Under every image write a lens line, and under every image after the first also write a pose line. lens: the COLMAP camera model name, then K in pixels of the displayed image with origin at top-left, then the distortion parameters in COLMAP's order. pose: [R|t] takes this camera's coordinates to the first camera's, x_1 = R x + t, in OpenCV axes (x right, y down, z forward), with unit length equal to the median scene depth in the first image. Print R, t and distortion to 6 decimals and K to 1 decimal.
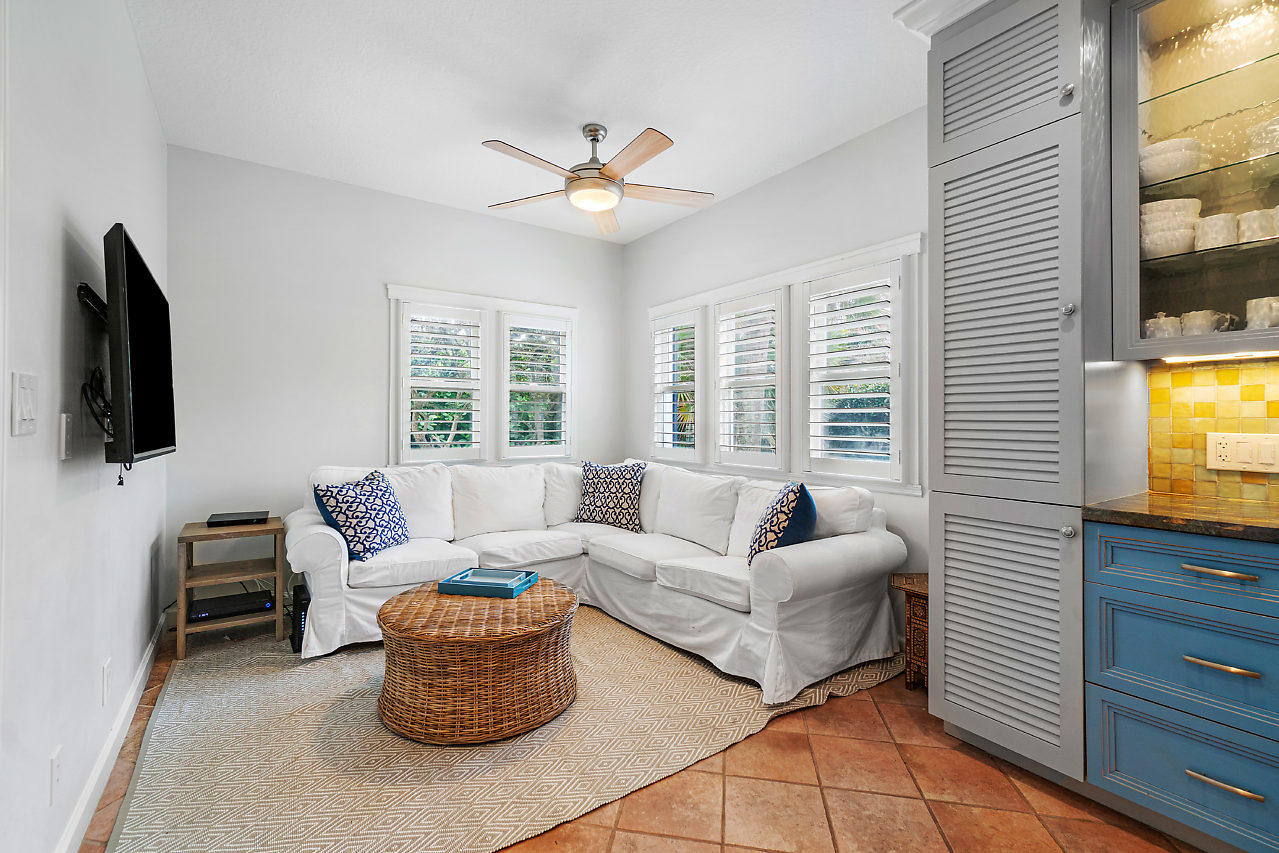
lens RADIAL K [[547.8, 0, 636.0], [0, 547.8, 415.9], [0, 0, 1]] dist [-0.004448, 0.002097]
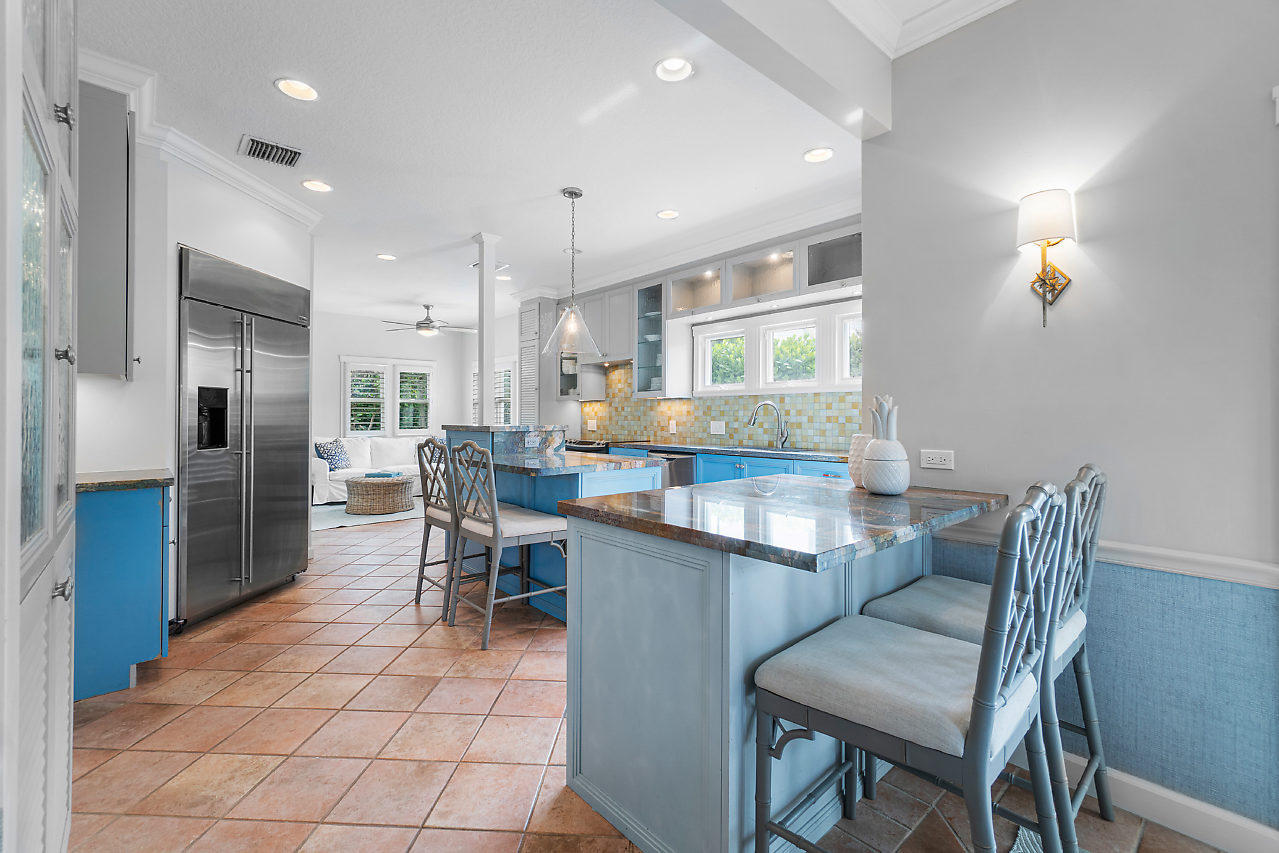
lens RADIAL K [[547.8, 0, 627.7], [0, 547.8, 405.0], [0, 0, 1]] dist [-0.004448, 0.002097]
pose [[0.993402, -0.001332, 0.114680, 0.433975], [0.002263, 0.999966, -0.007988, -0.021117], [-0.114665, 0.008195, 0.993370, -1.291784]]
